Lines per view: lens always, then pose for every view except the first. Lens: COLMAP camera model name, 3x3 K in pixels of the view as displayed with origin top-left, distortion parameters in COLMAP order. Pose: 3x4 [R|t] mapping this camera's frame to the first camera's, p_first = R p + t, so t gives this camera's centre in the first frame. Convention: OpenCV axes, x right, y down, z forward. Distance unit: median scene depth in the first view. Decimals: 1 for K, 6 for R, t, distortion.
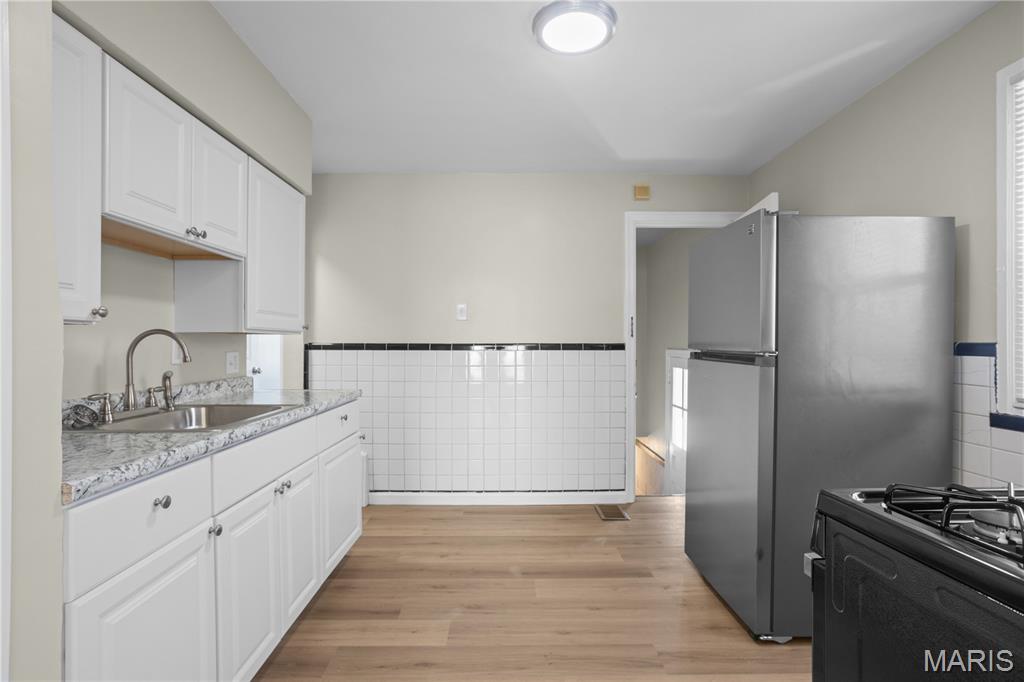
lens RADIAL K [[489.0, 0, 511.0], [0, 489.0, 340.8], [0, 0, 1]] dist [-0.001109, 0.001279]
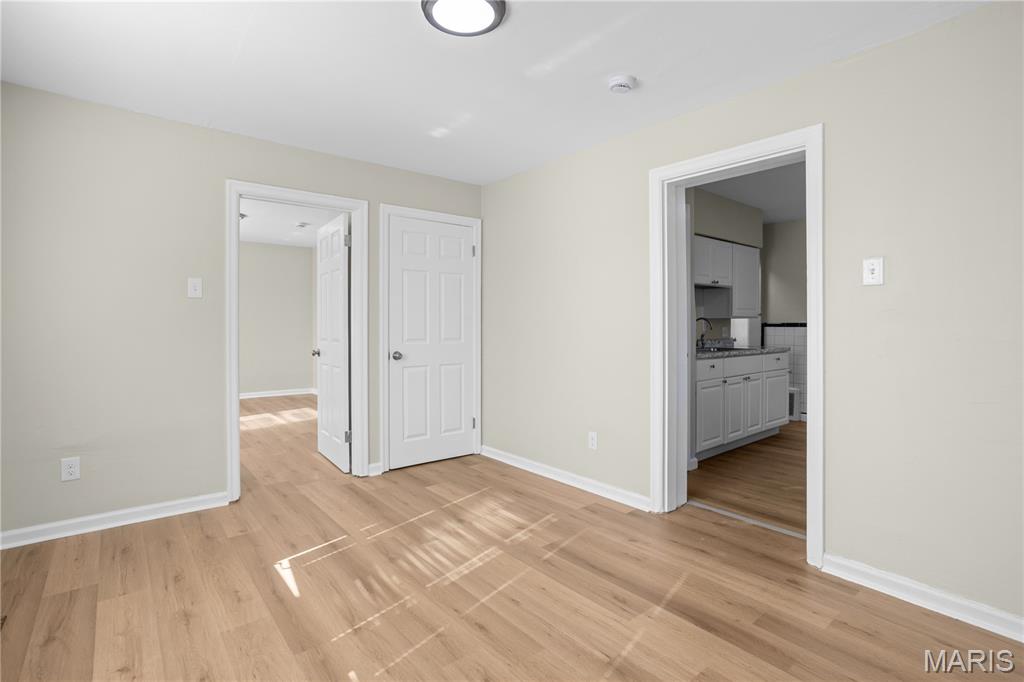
lens RADIAL K [[489.0, 0, 513.1], [0, 489.0, 320.5], [0, 0, 1]] dist [-0.001109, 0.001279]
pose [[0.624382, -0.001929, -0.781117, 0.563650], [0.001590, 0.999998, -0.001199, -0.003683], [0.781118, -0.000493, 0.624384, -1.140915]]
